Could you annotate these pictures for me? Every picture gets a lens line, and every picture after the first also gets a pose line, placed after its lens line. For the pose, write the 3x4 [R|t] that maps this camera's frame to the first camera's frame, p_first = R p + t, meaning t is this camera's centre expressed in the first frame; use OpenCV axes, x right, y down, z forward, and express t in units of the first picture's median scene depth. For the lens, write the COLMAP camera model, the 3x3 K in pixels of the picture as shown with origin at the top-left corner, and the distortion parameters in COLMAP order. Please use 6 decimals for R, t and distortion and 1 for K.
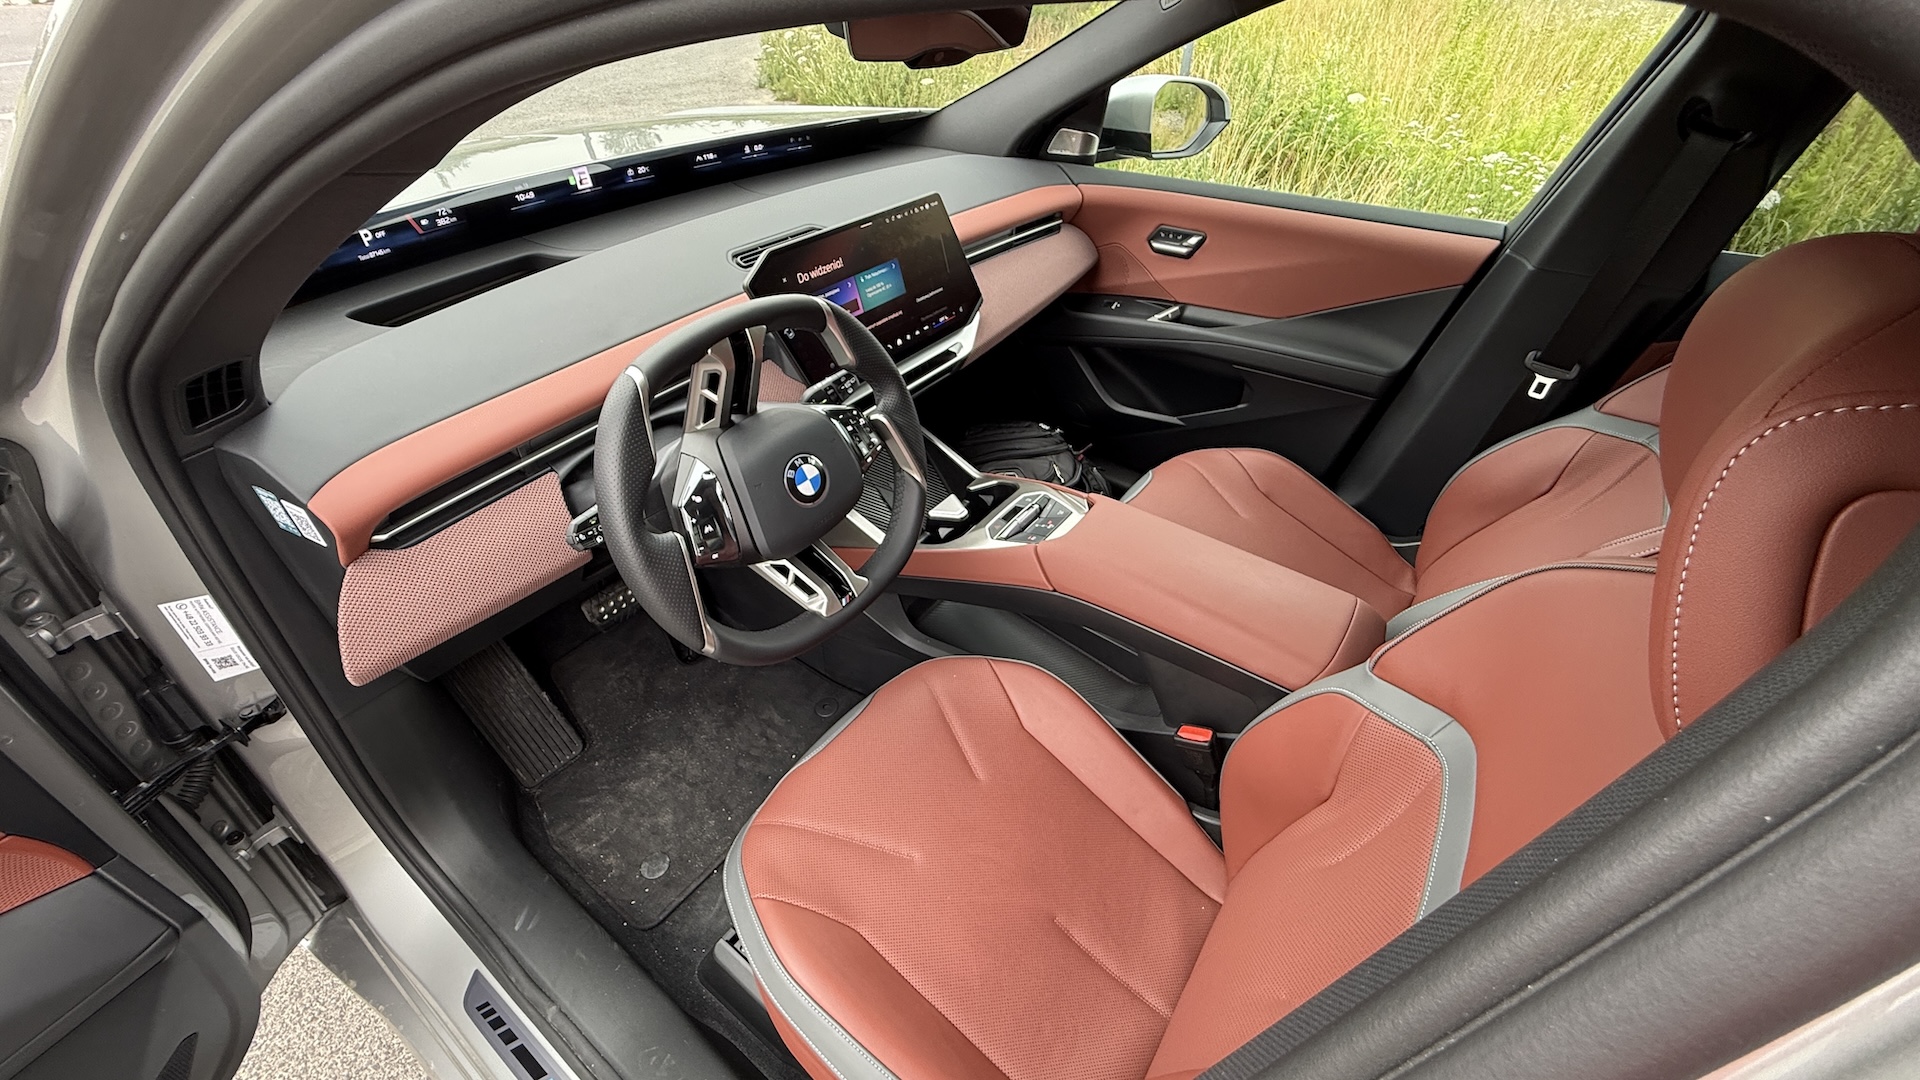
lens RADIAL K [[775.3, 0, 961.0], [0, 775.3, 535.4], [0, 0, 1]] dist [0.000667, 0.000336]
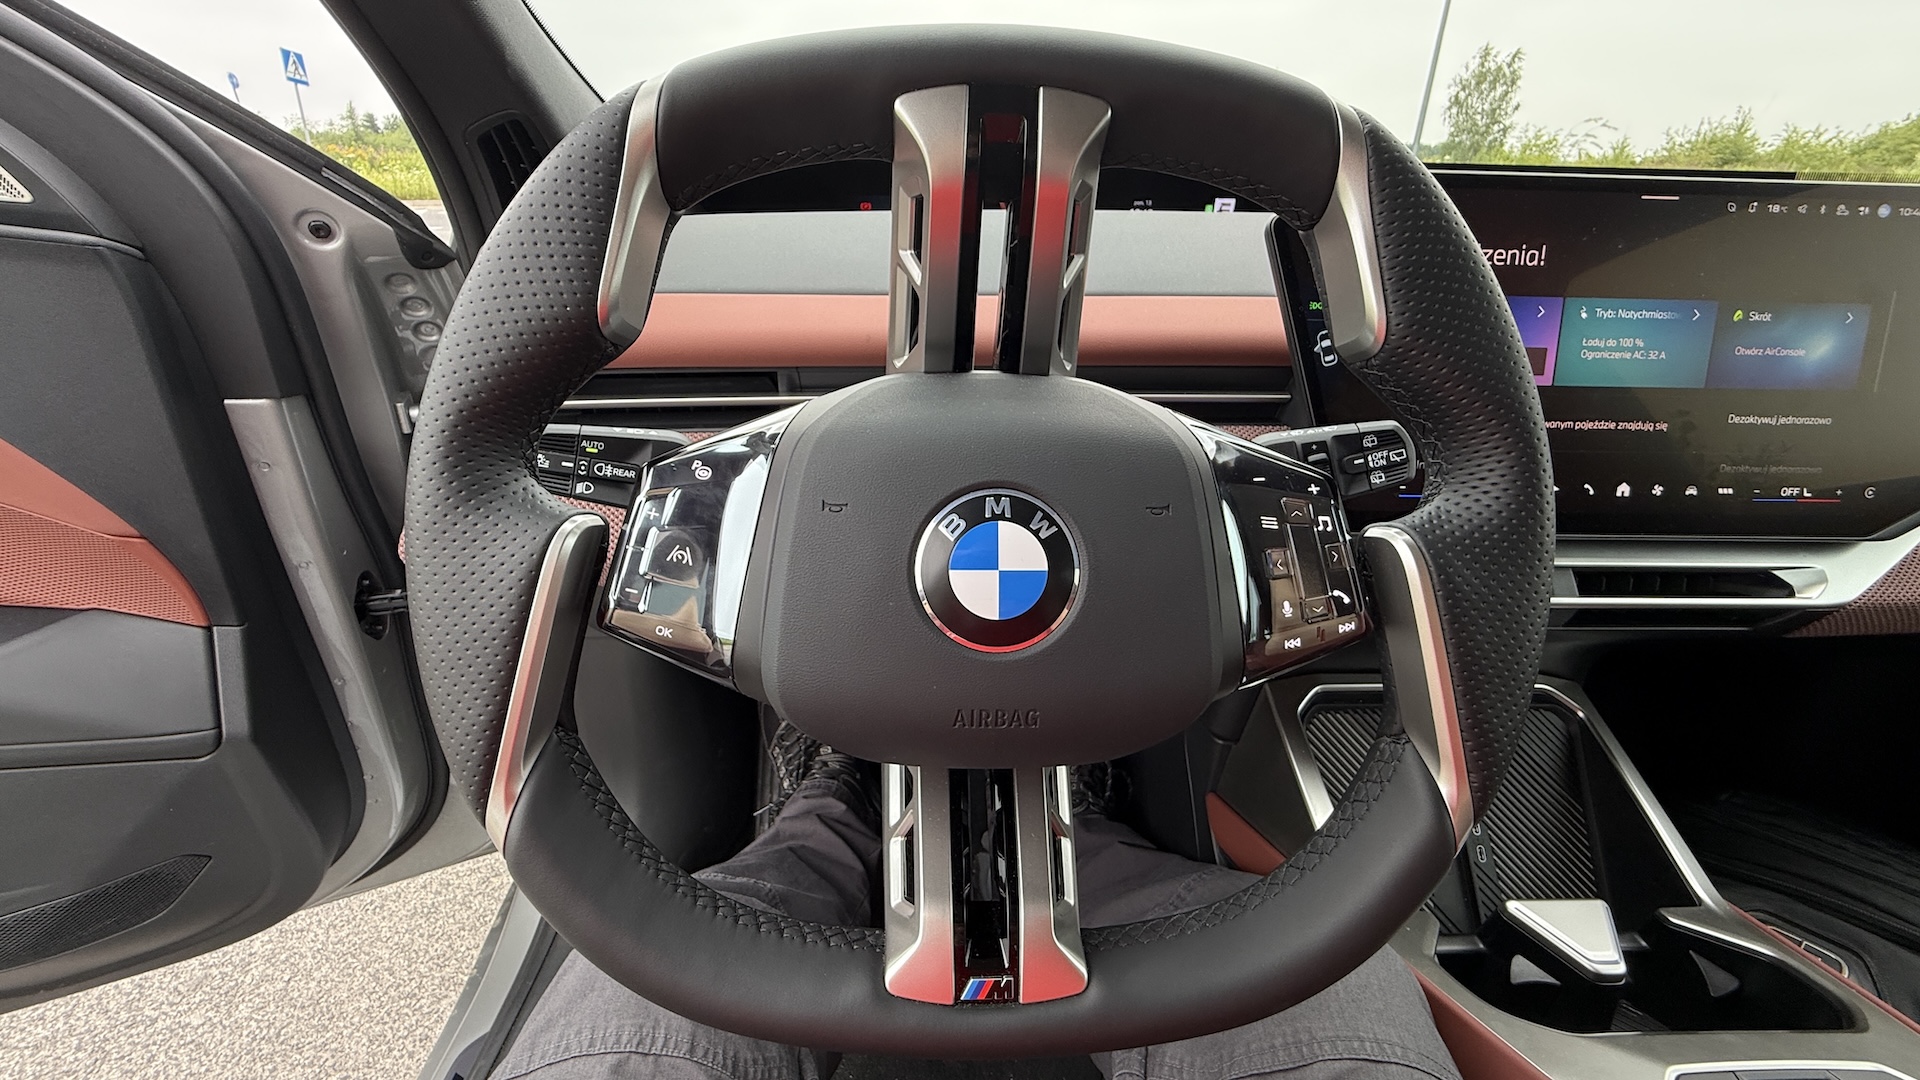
lens RADIAL K [[773.3, 0, 956.2], [0, 773.3, 532.6], [0, 0, 1]] dist [-0.001107, -0.000021]
pose [[0.610901, 0.344508, -0.712822, 0.003005], [-0.503782, 0.863712, -0.014316, -0.044339], [0.610741, 0.367852, 0.701199, 0.472146]]
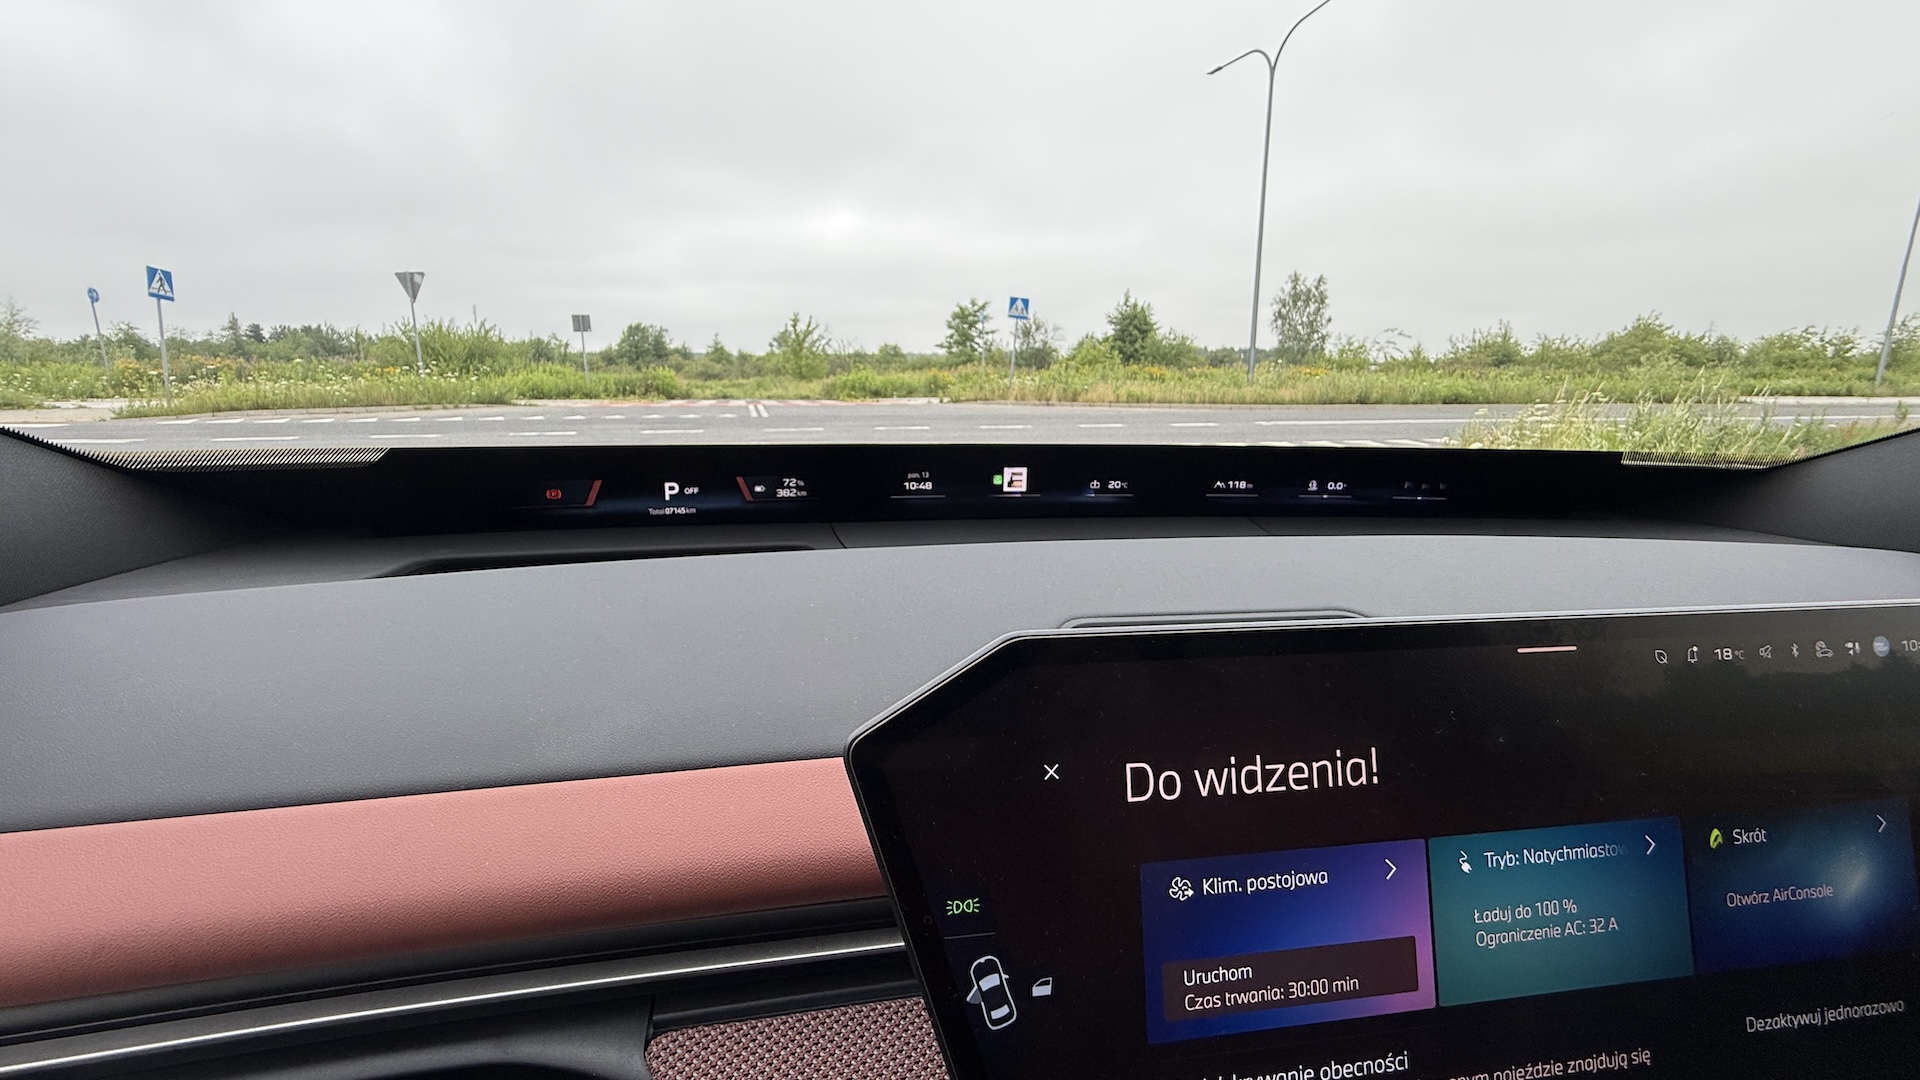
lens RADIAL K [[771.2, 0, 957.4], [0, 771.2, 531.0], [0, 0, 1]] dist [0.000061, 0.000132]
pose [[0.709068, 0.146720, -0.689707, -0.079860], [-0.444054, 0.852715, -0.275124, -0.247624], [0.547757, 0.501349, 0.669785, 0.627446]]
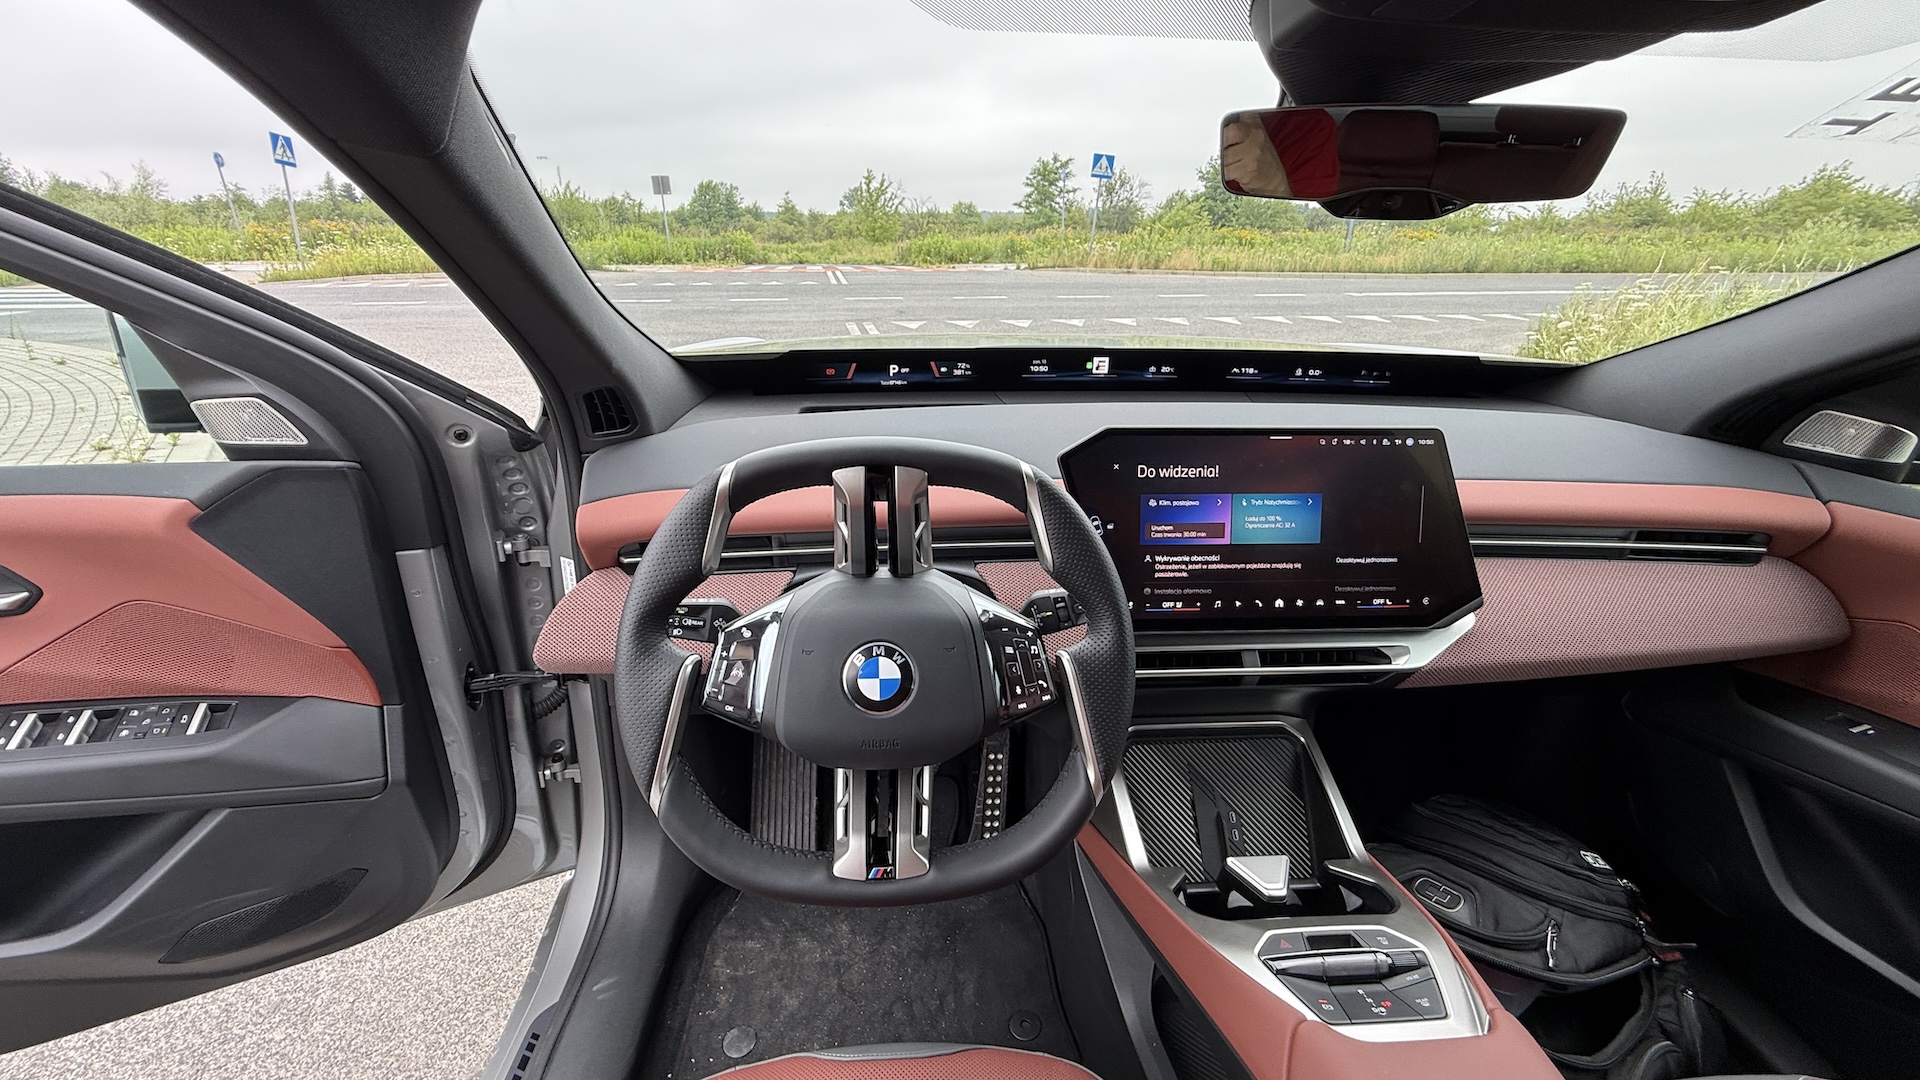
lens RADIAL K [[767.7, 0, 954.8], [0, 767.7, 533.5], [0, 0, 1]] dist [-0.000414, 0.000374]
pose [[0.638413, 0.285057, -0.714963, 0.189864], [-0.484079, 0.870883, -0.085027, -0.098757], [0.598411, 0.400381, 0.693973, 0.308077]]
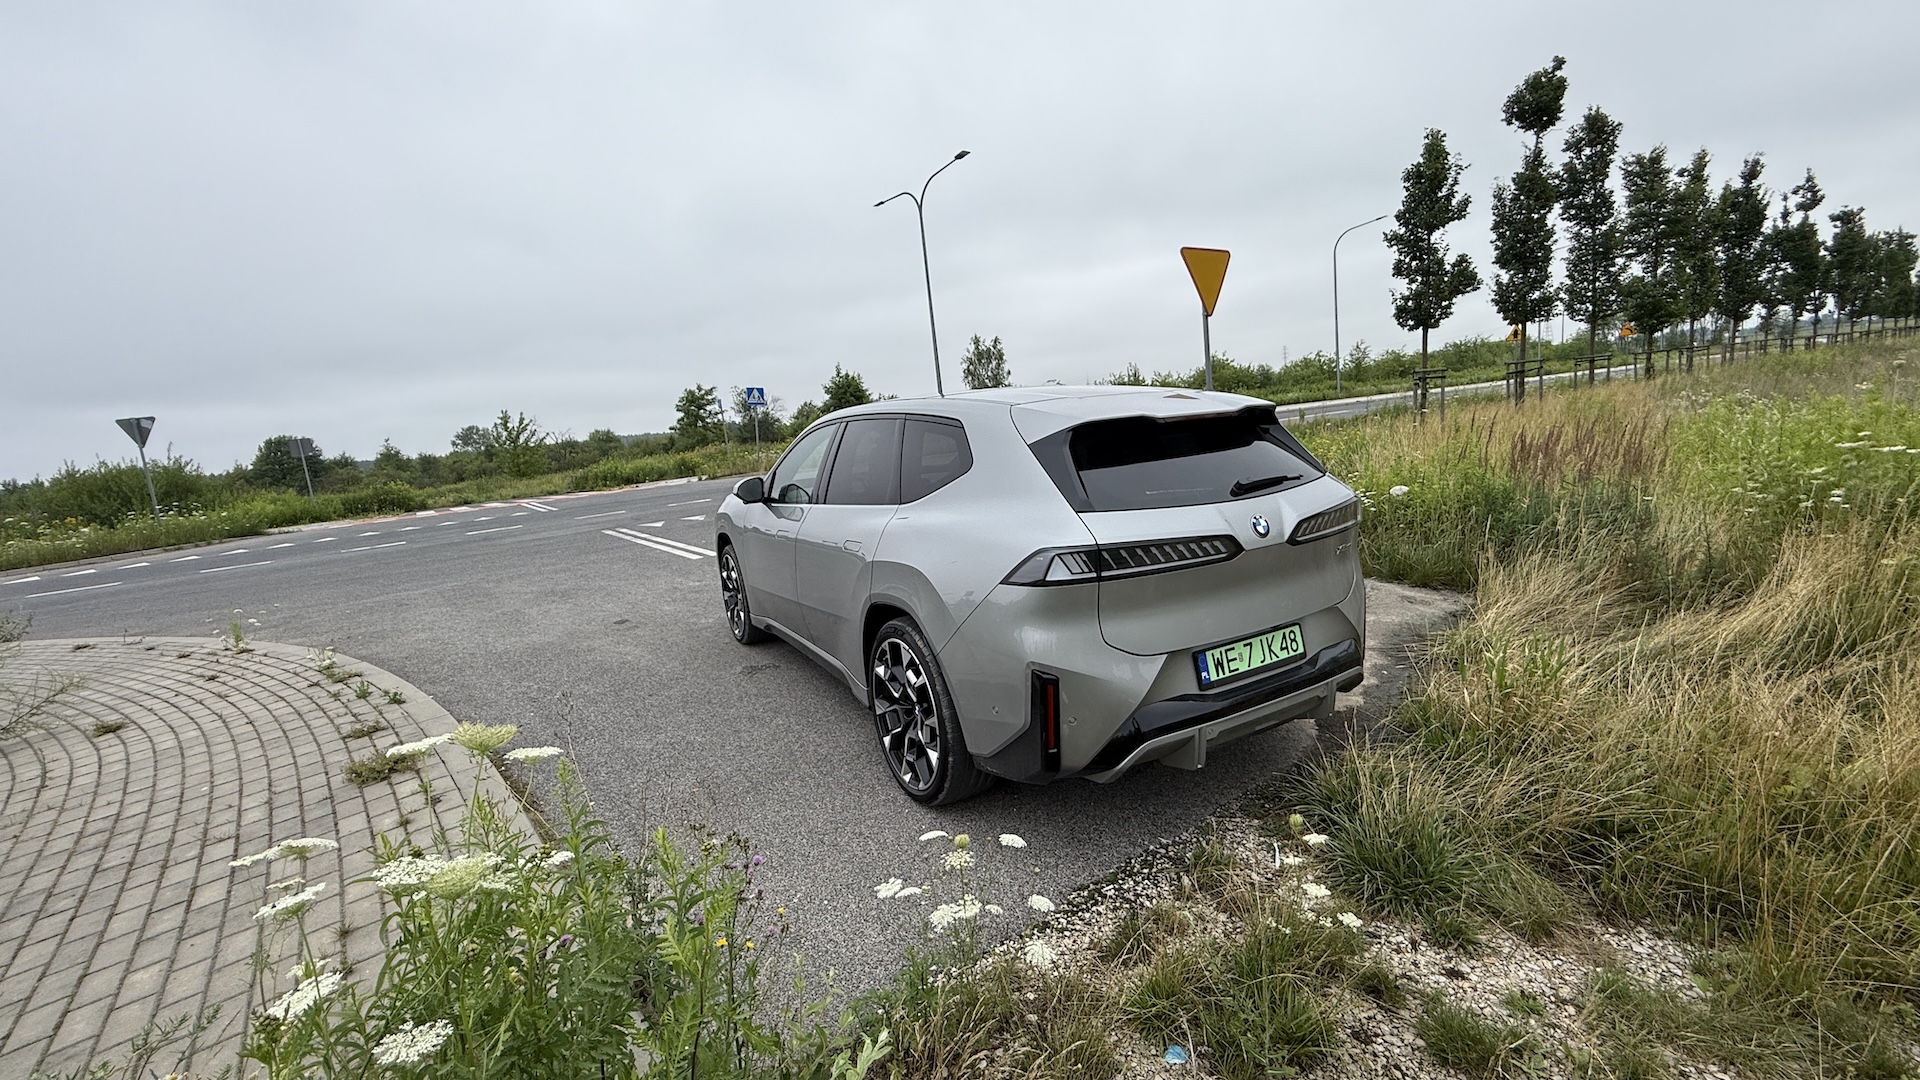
lens RADIAL K [[773.3, 0, 956.2], [0, 773.3, 532.6], [0, 0, 1]] dist [-0.001107, -0.000021]
pose [[0.904250, -0.028544, -0.426048, 2.059420], [-0.182322, 0.876429, -0.445680, 1.780944], [0.386123, 0.480684, 0.787307, -2.239327]]
